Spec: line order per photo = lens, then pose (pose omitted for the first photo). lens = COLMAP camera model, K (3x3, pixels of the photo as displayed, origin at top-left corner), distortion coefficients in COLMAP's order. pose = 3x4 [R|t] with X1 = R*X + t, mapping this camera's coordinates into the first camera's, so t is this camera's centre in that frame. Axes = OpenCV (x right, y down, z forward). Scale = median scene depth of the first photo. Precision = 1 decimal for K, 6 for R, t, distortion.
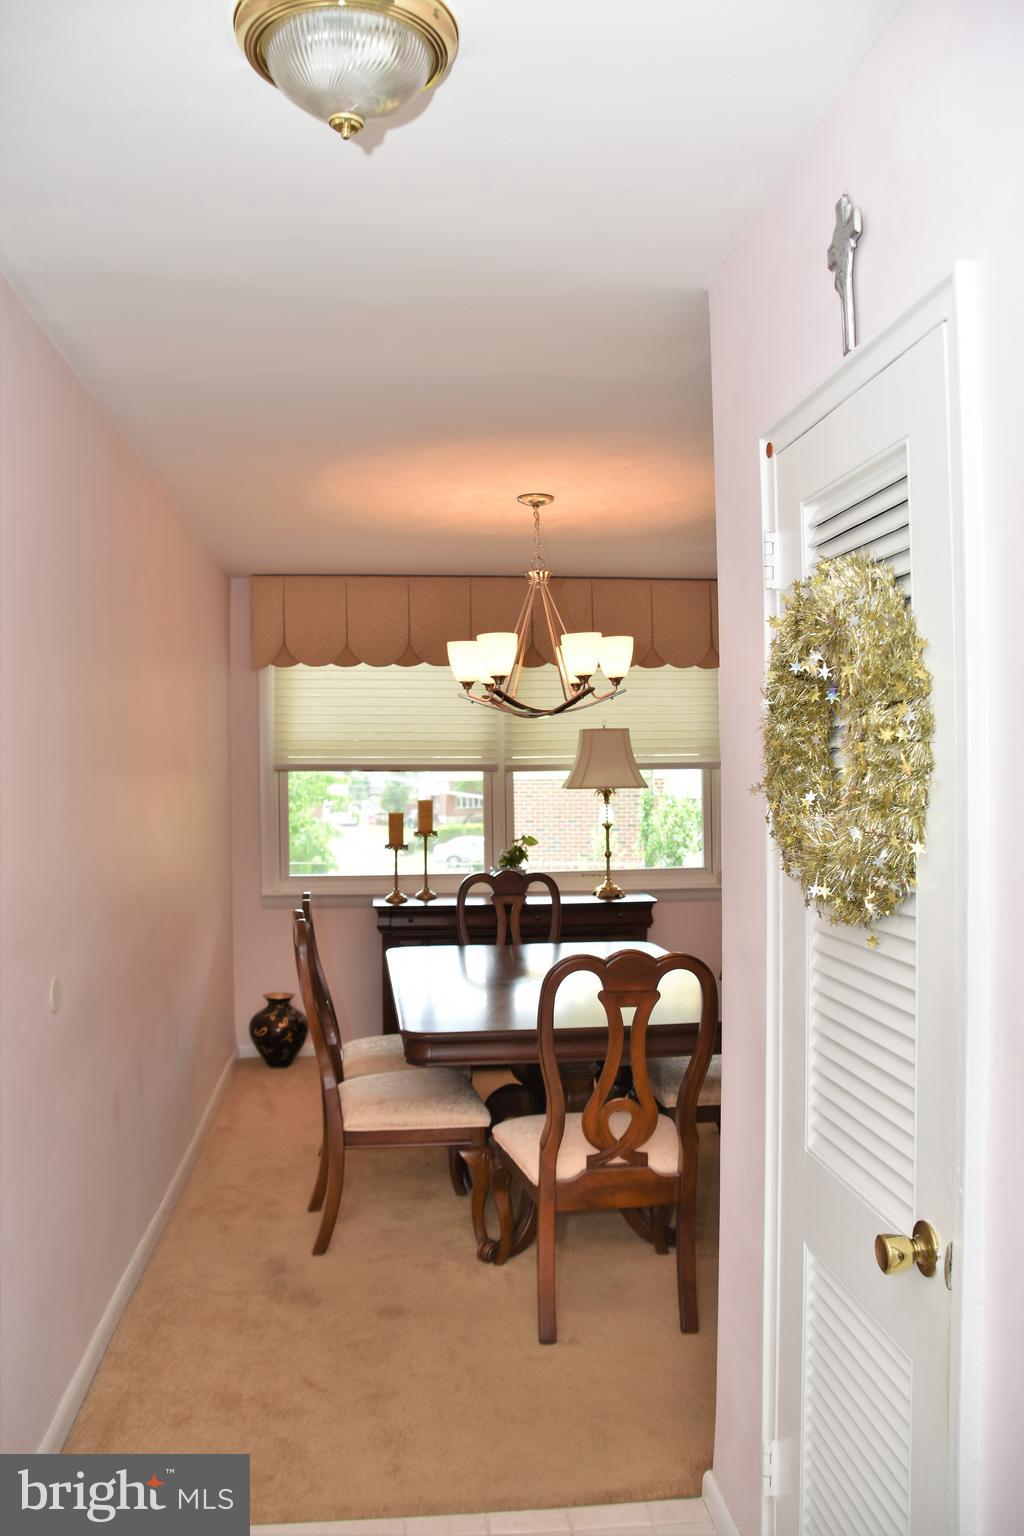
lens RADIAL K [[1208.1, 0, 515.1], [0, 1208.1, 768.6], [0, 0, 1]] dist [-0.144481, 0.088317]
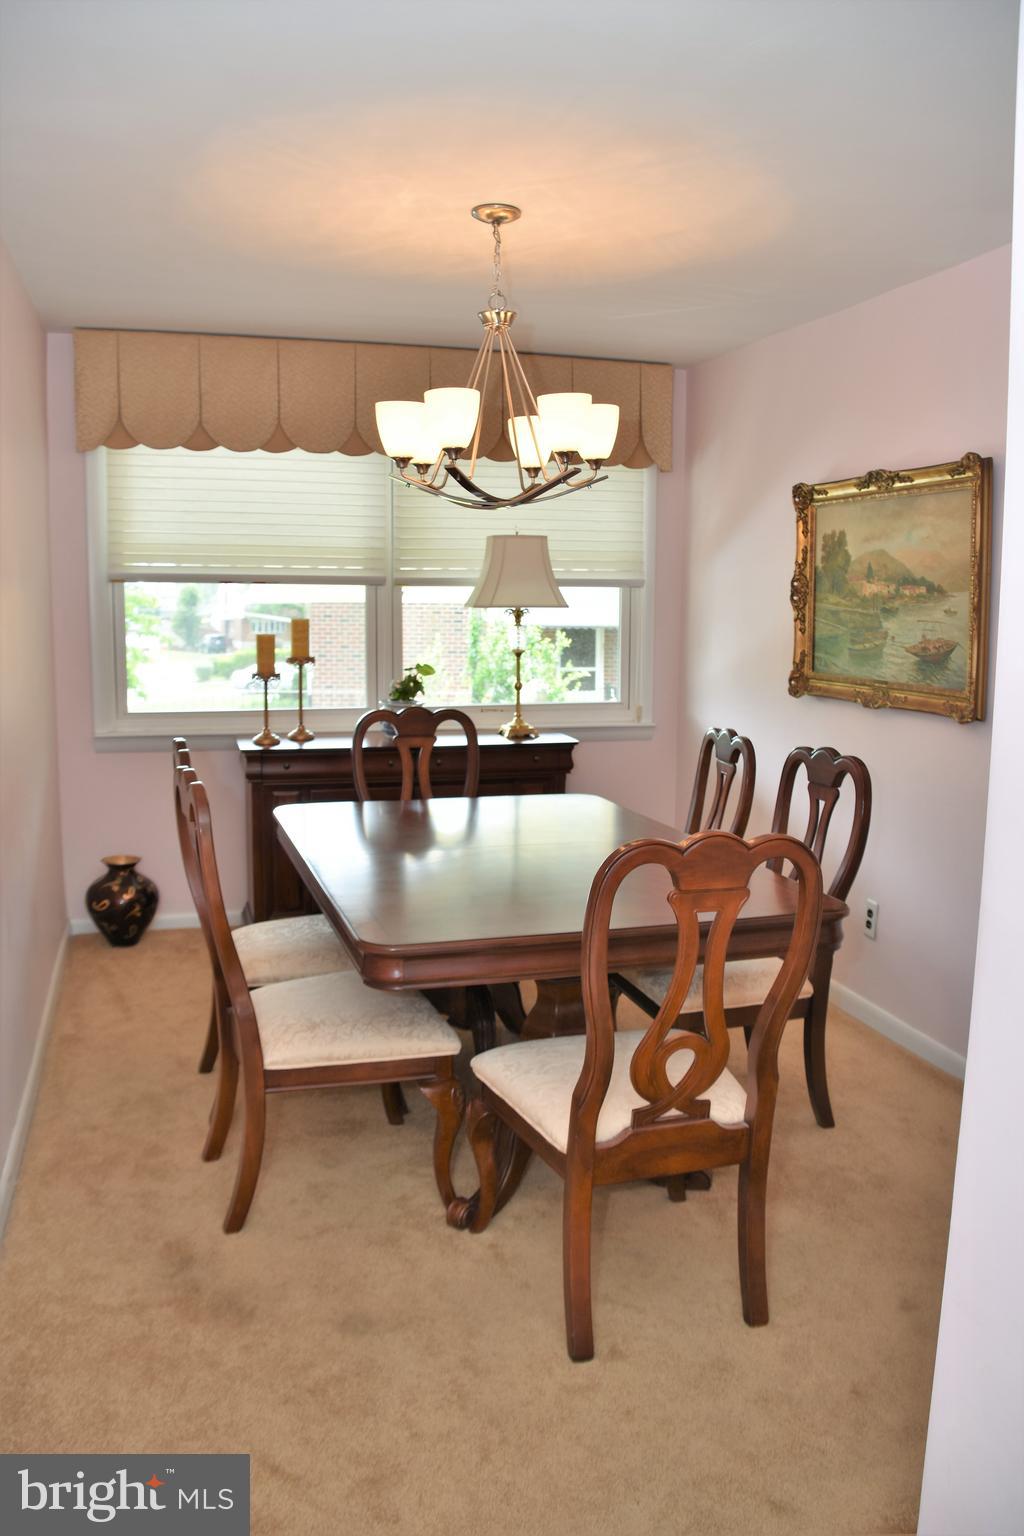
lens RADIAL K [[1208.1, 0, 519.1], [0, 1208.1, 768.7], [0, 0, 1]] dist [-0.144481, 0.088317]
pose [[0.985154, -0.005827, 0.171575, -0.095817], [-0.018761, 0.989784, 0.141334, 0.012512], [-0.170646, -0.142454, 0.974980, 0.240038]]
